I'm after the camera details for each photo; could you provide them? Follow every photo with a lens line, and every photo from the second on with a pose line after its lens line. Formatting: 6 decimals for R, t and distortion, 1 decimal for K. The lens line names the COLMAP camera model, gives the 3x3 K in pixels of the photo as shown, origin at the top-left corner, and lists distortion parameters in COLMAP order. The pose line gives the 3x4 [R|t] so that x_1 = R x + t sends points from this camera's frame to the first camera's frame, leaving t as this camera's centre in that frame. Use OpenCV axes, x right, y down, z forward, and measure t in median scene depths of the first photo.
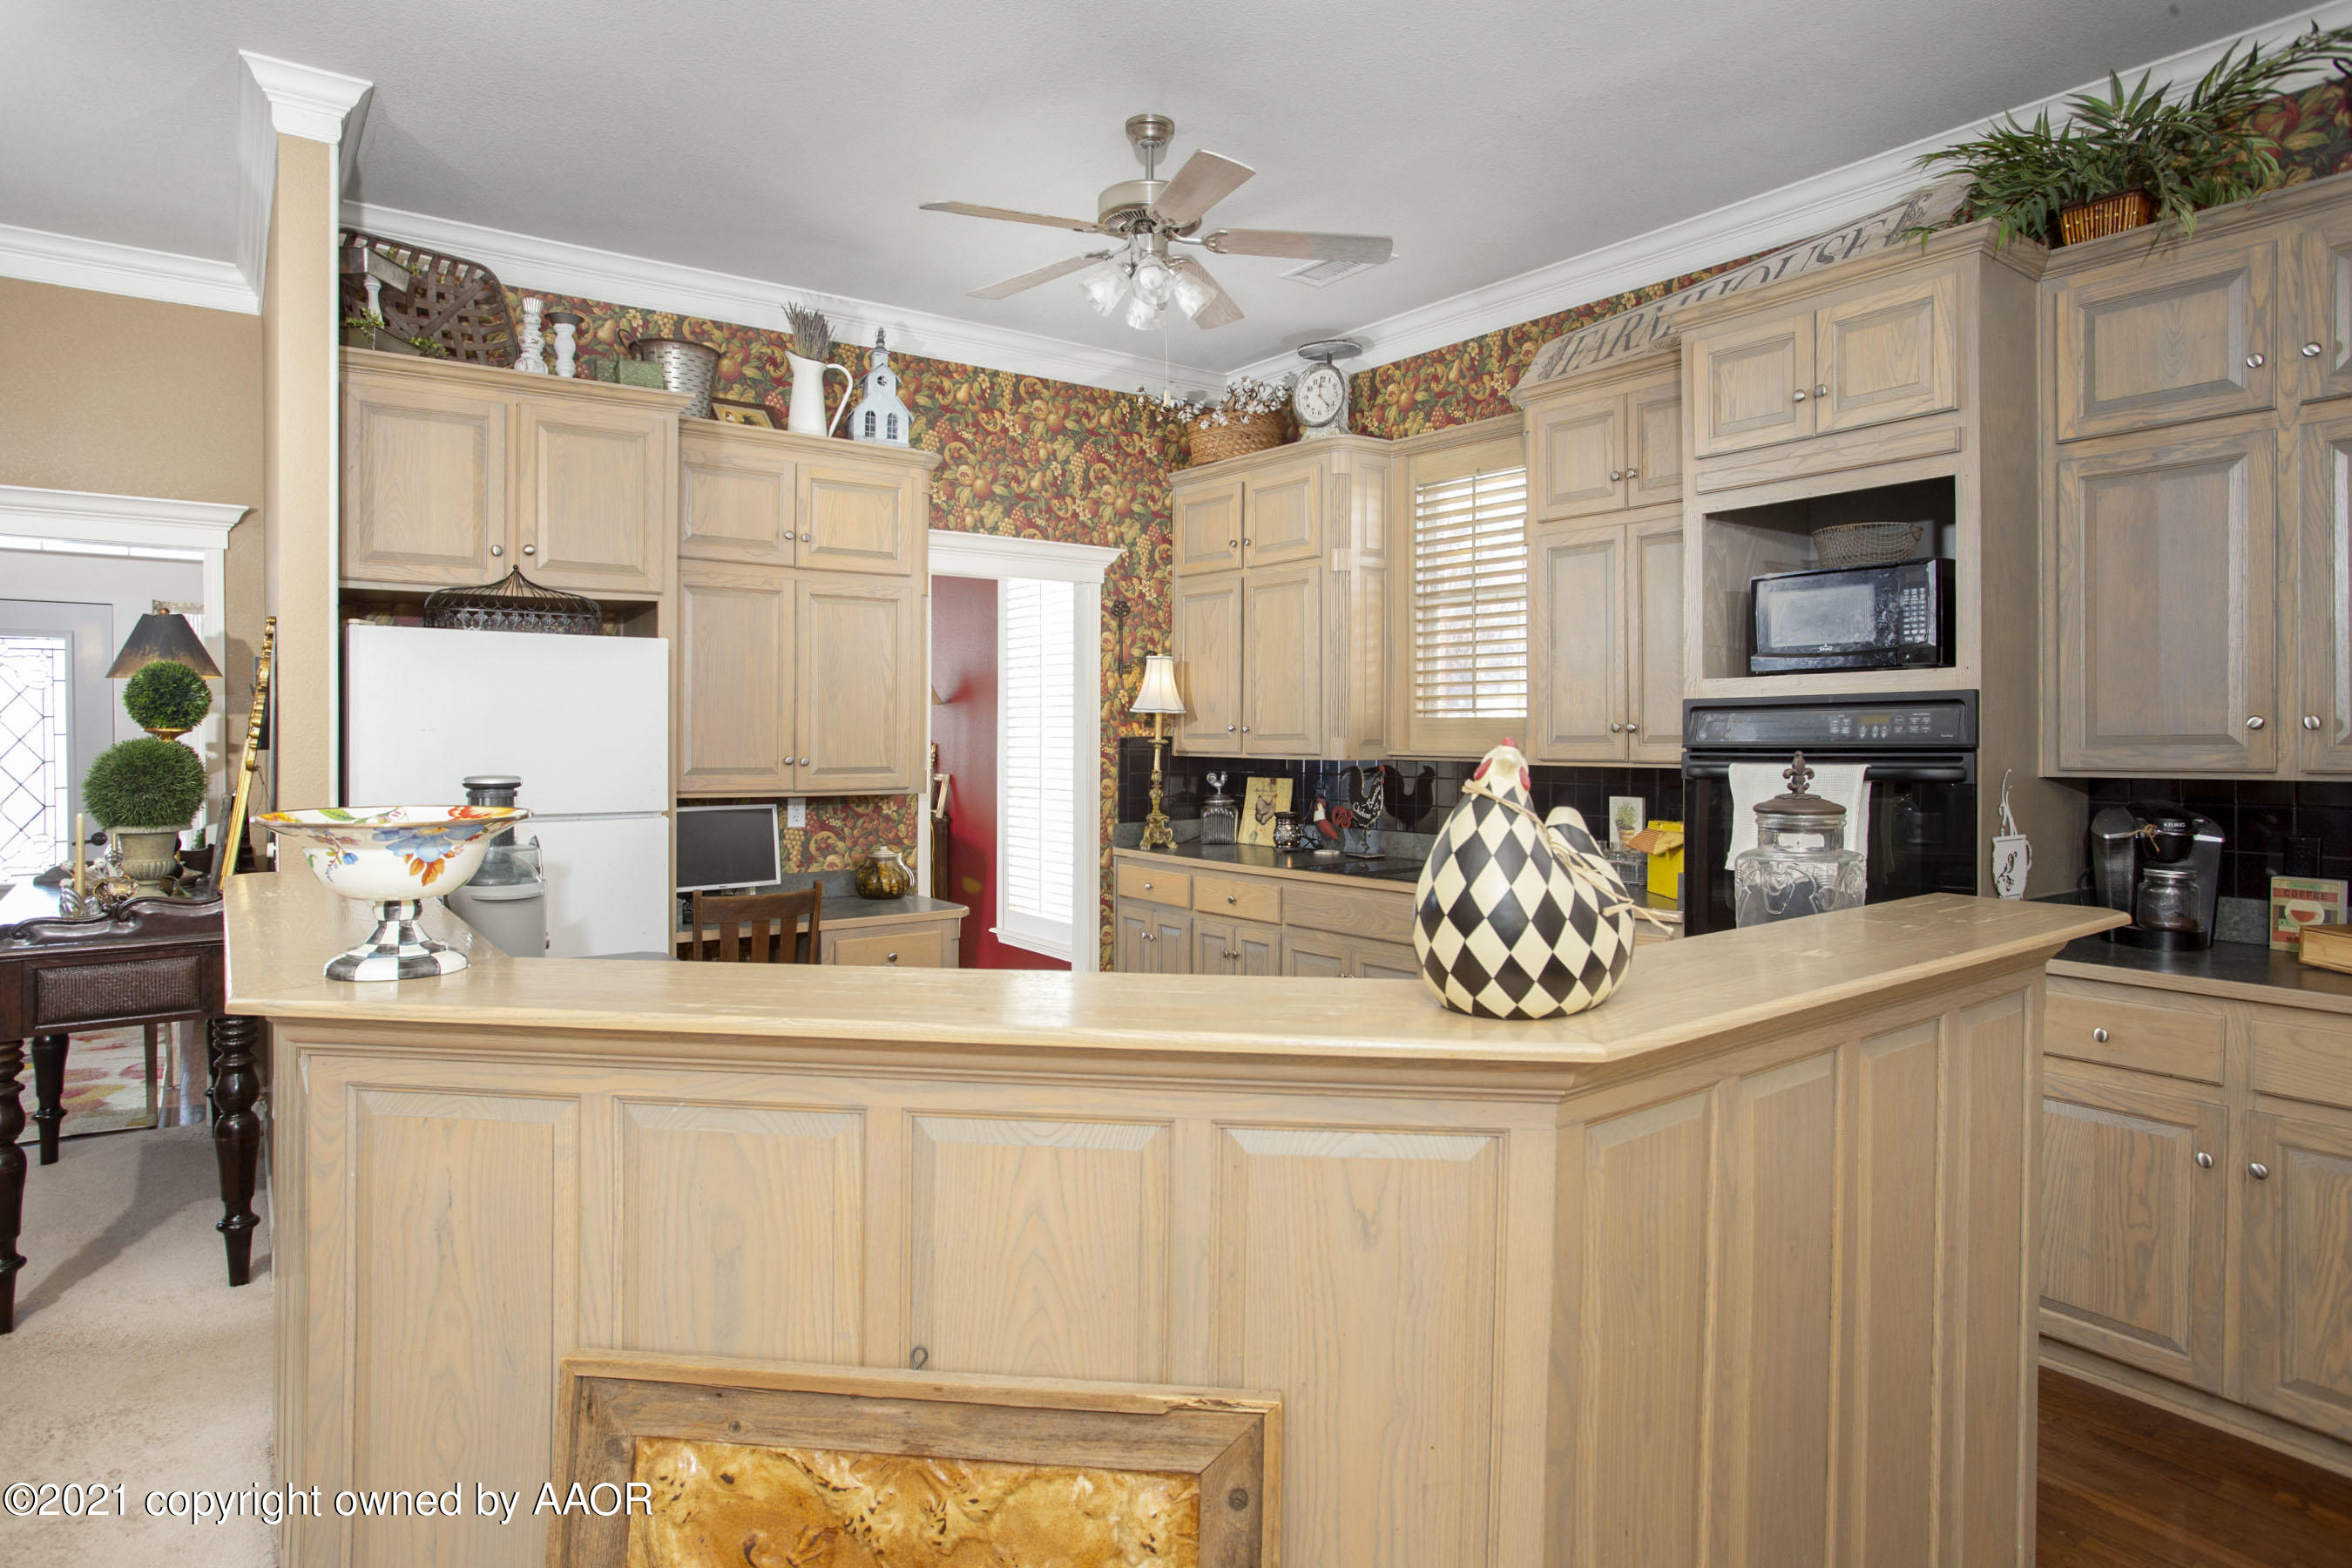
lens RADIAL K [[1298.6, 0, 1186.0], [0, 1298.6, 753.6], [0, 0, 1]] dist [0.013180, 0.005070]
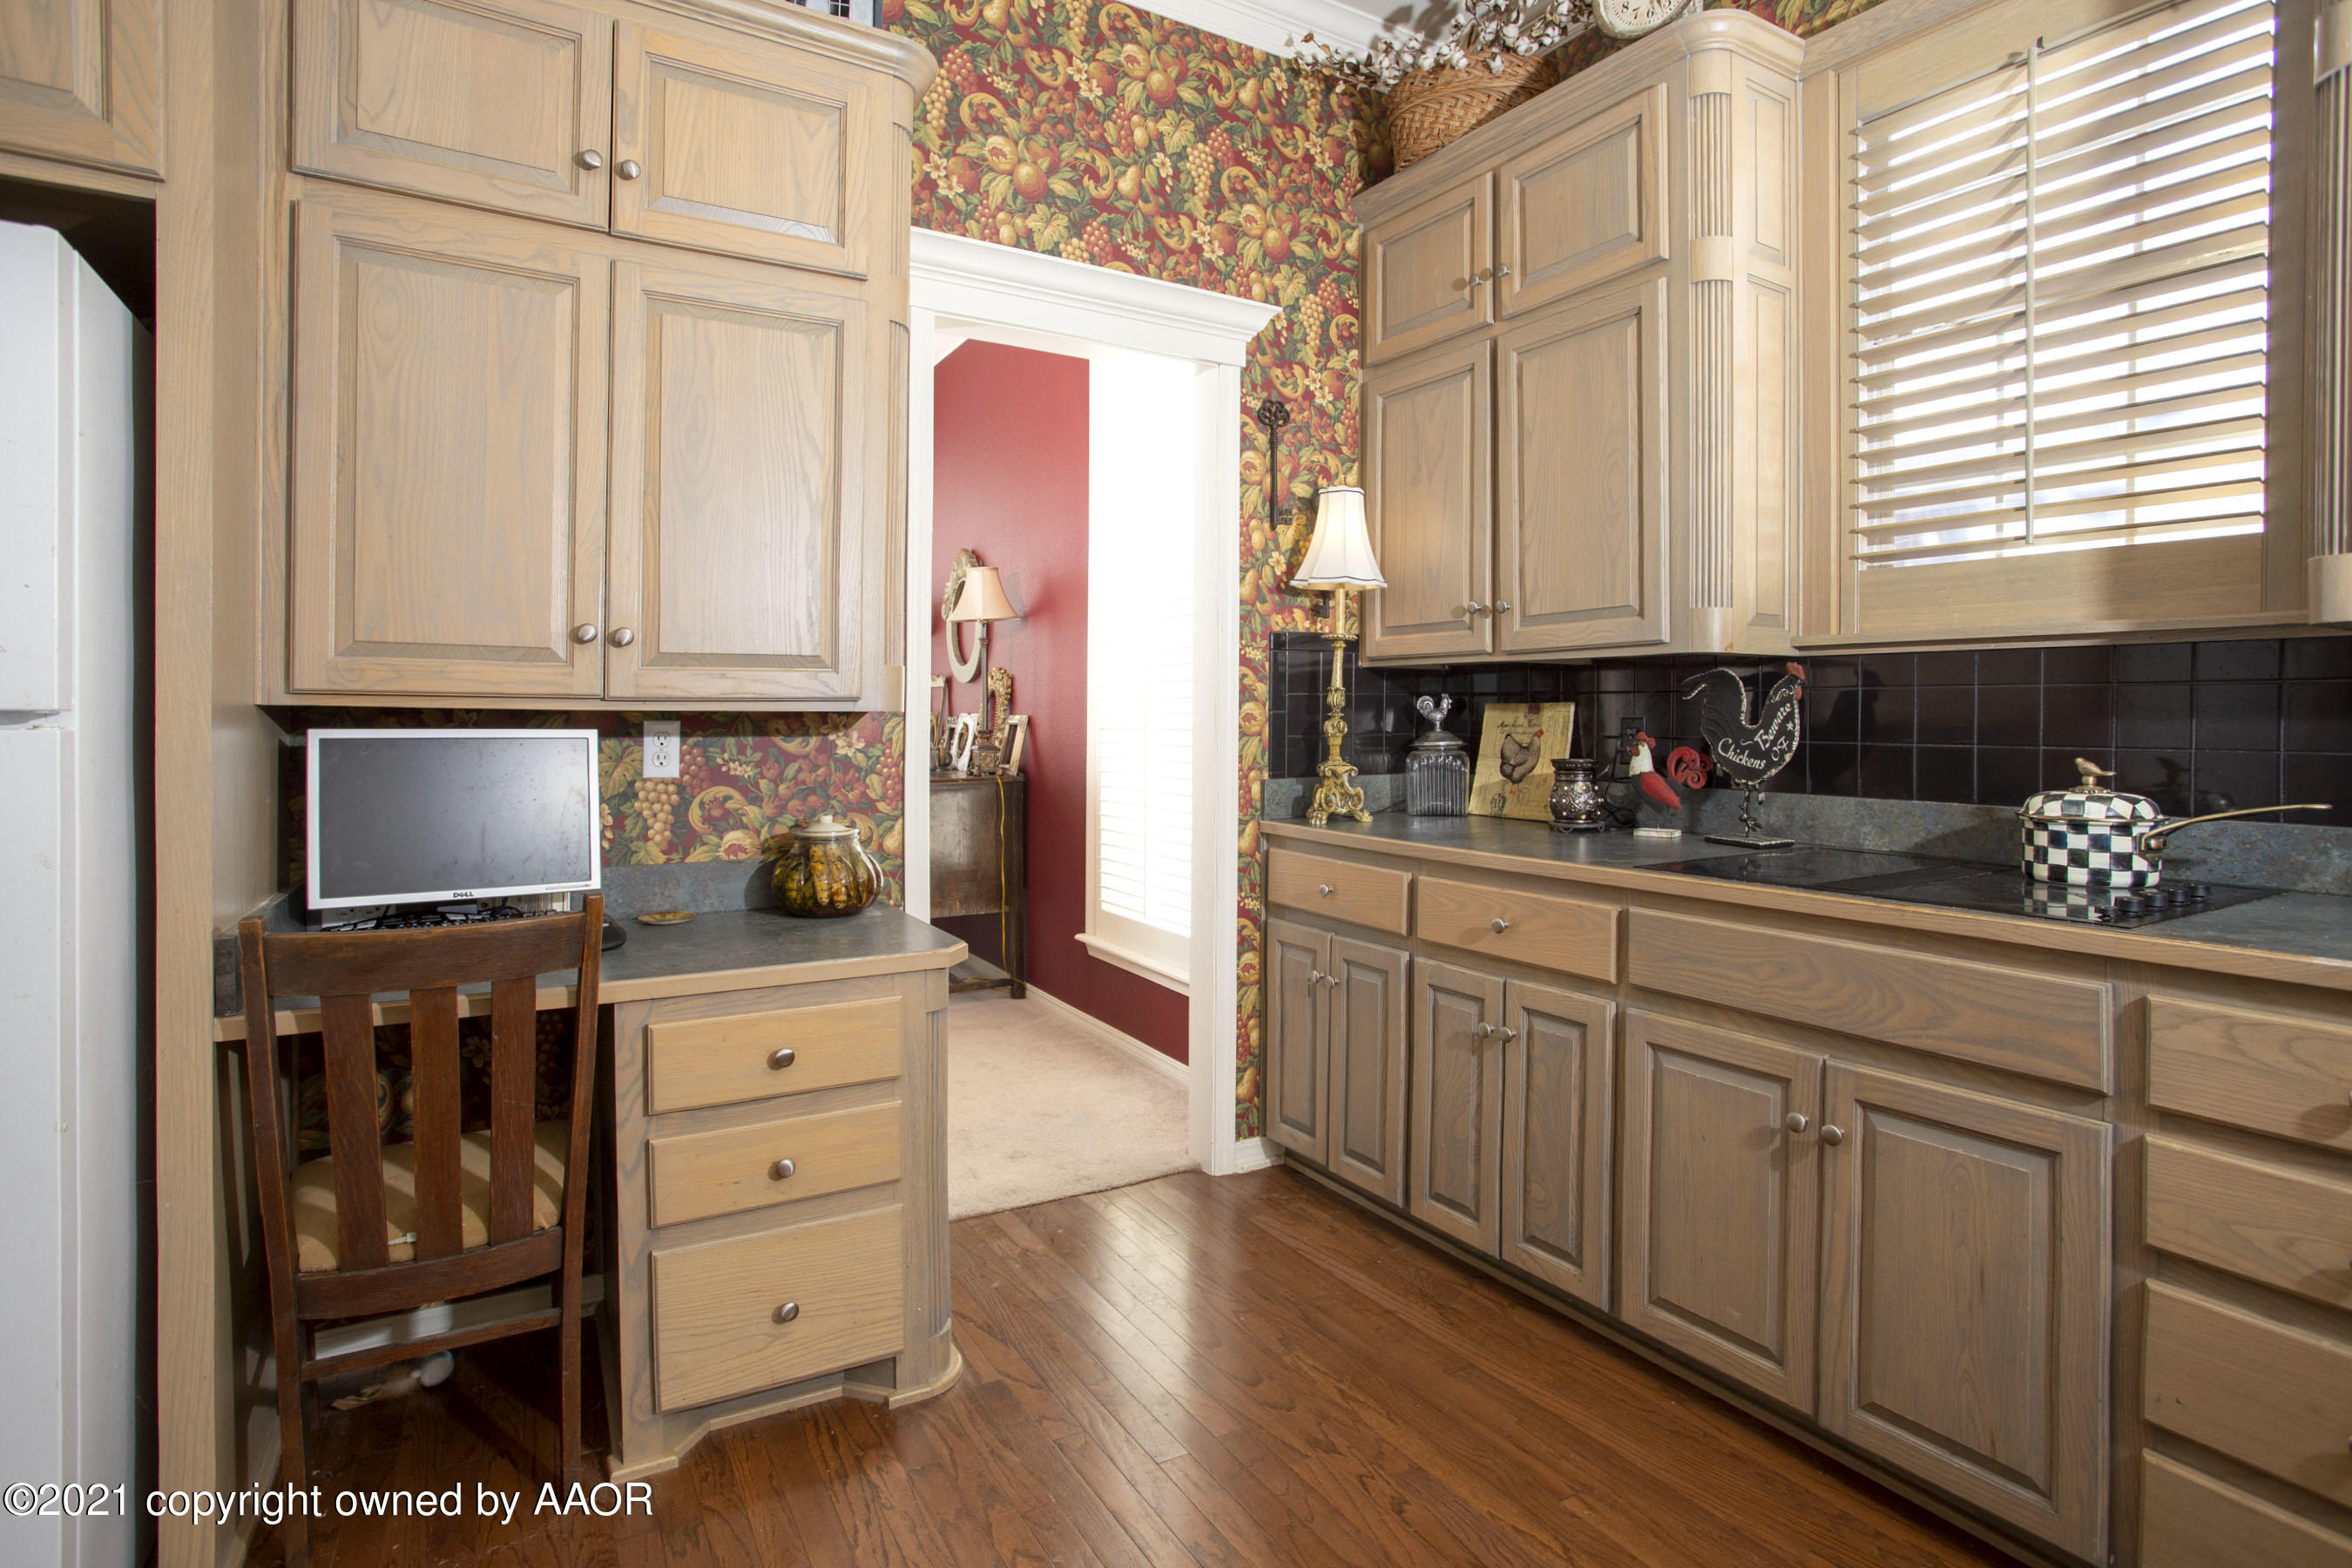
lens RADIAL K [[1174.4, 0, 1195.8], [0, 1174.4, 726.8], [0, 0, 1]] dist [-0.042484, 0.012159]
pose [[0.995202, 0.001211, -0.097832, -0.034846], [-0.001637, 0.999990, -0.004277, 0.033838], [0.097826, 0.004417, 0.995194, 0.491736]]
